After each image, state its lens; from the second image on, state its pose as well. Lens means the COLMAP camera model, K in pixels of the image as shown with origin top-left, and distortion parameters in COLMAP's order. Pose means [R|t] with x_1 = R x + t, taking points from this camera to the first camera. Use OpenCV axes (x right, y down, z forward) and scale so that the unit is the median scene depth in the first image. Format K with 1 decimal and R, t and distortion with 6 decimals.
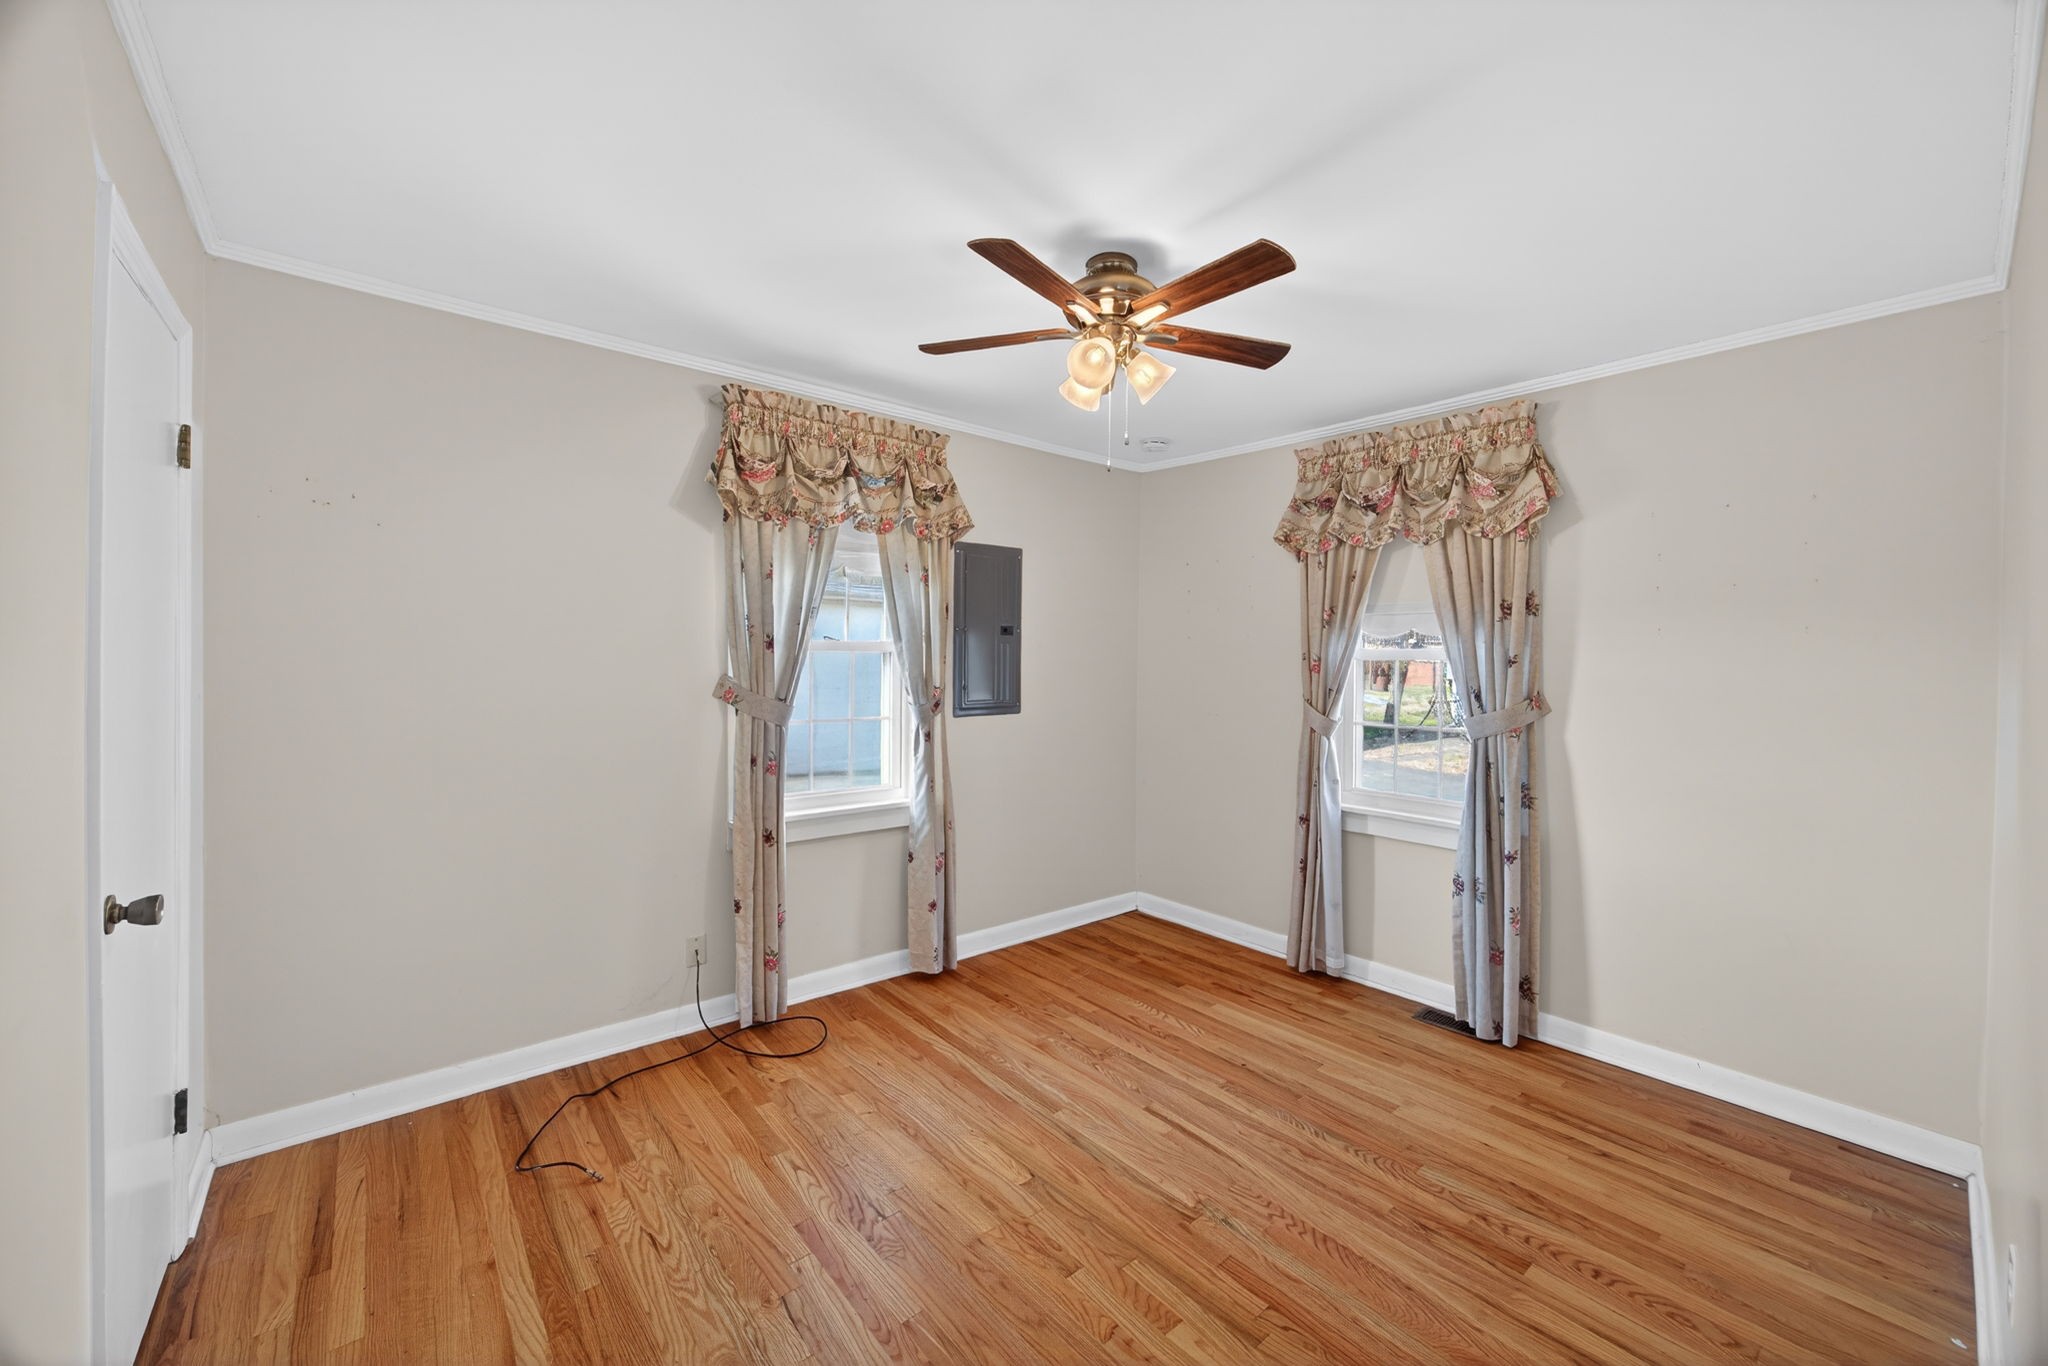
lens RADIAL K [[805.4, 0, 1037.7], [0, 805.4, 664.2], [0, 0, 1]] dist [-0.023047, 0.010749]
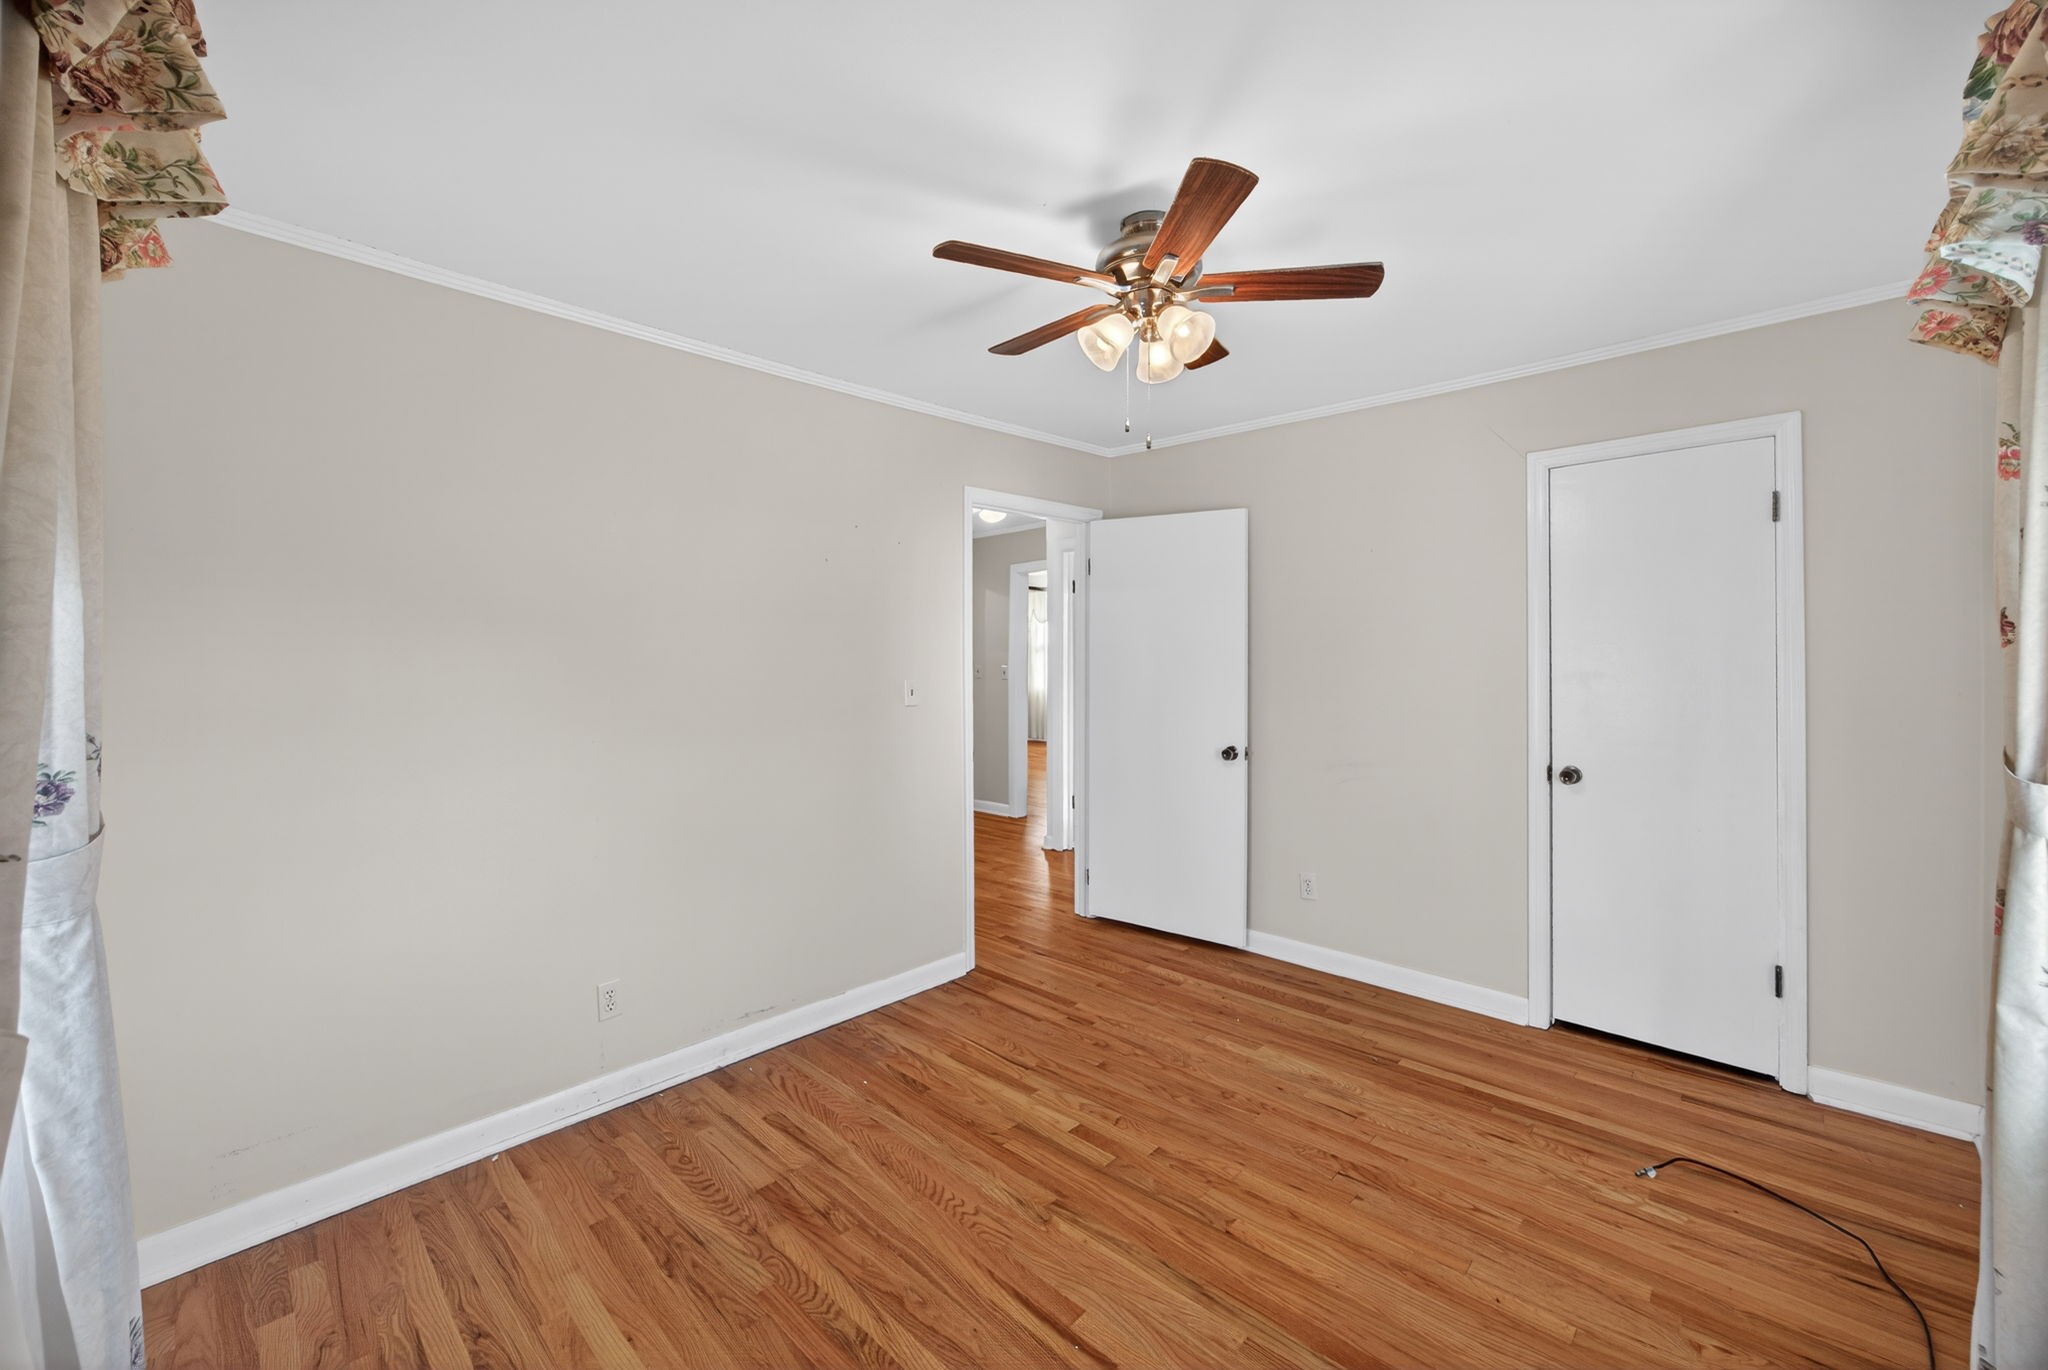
lens RADIAL K [[805.4, 0, 1037.7], [0, 805.4, 666.2], [0, 0, 1]] dist [-0.023047, 0.010749]
pose [[-0.993887, -0.004741, -0.110302, 0.324949], [-0.006857, 0.999799, 0.018813, -0.006853], [0.110191, 0.019455, -0.993720, 1.961804]]
